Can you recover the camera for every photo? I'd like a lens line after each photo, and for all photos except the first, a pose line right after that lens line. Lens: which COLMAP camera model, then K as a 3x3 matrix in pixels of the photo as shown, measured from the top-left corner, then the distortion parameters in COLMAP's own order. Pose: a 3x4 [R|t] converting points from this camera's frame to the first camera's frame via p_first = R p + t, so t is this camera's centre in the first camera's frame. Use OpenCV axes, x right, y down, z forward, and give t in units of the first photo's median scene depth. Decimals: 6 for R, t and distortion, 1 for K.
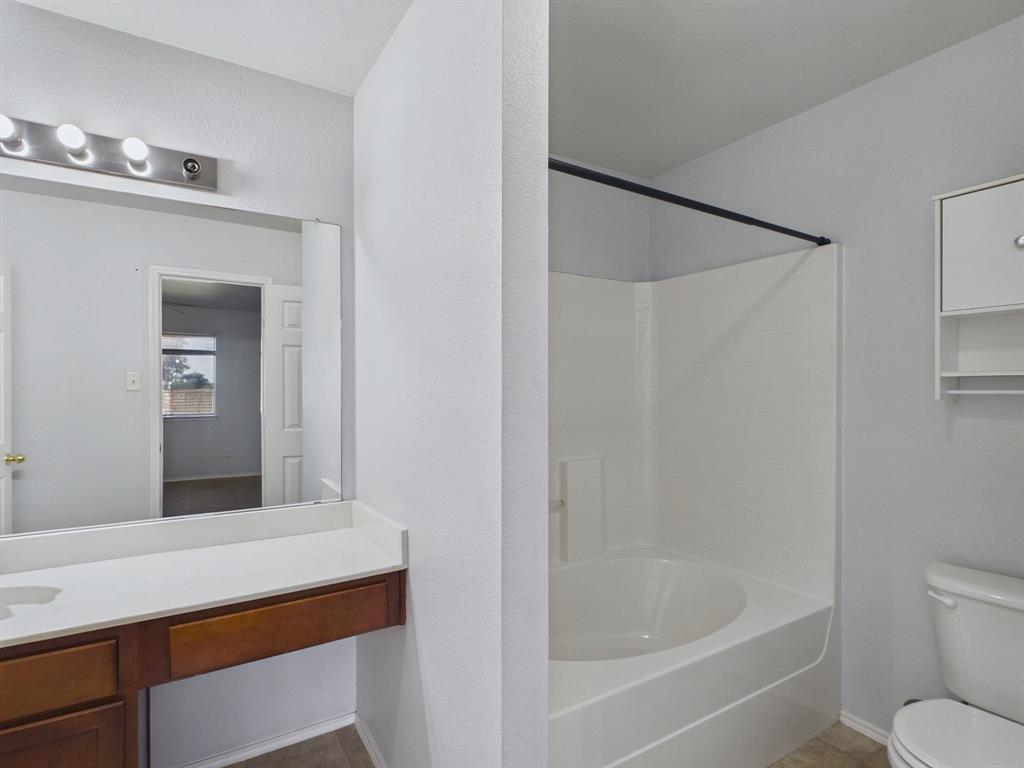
lens RADIAL K [[539.3, 0, 512.6], [0, 539.3, 386.9], [0, 0, 1]] dist [0.001523, -0.002509]
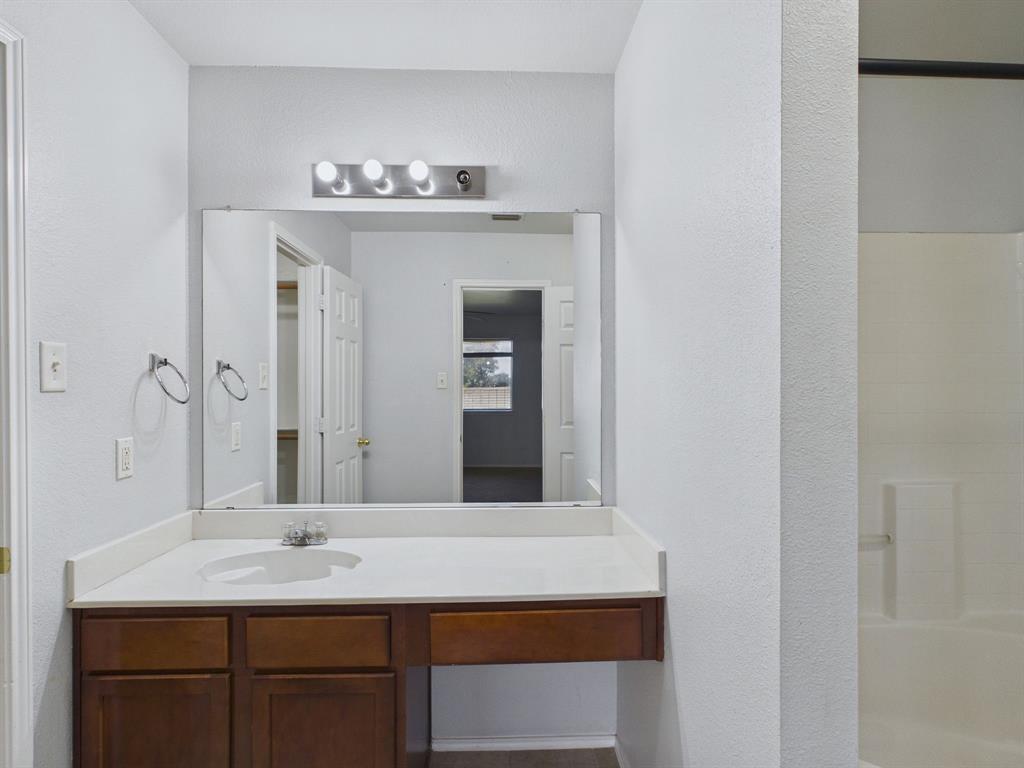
lens RADIAL K [[539.3, 0, 511.4], [0, 539.3, 386.3], [0, 0, 1]] dist [0.001523, -0.002509]
pose [[0.866453, -0.000284, -0.499258, 0.016764], [0.001403, 0.999997, 0.001866, 0.000913], [0.499256, -0.002318, 0.866451, 0.114298]]
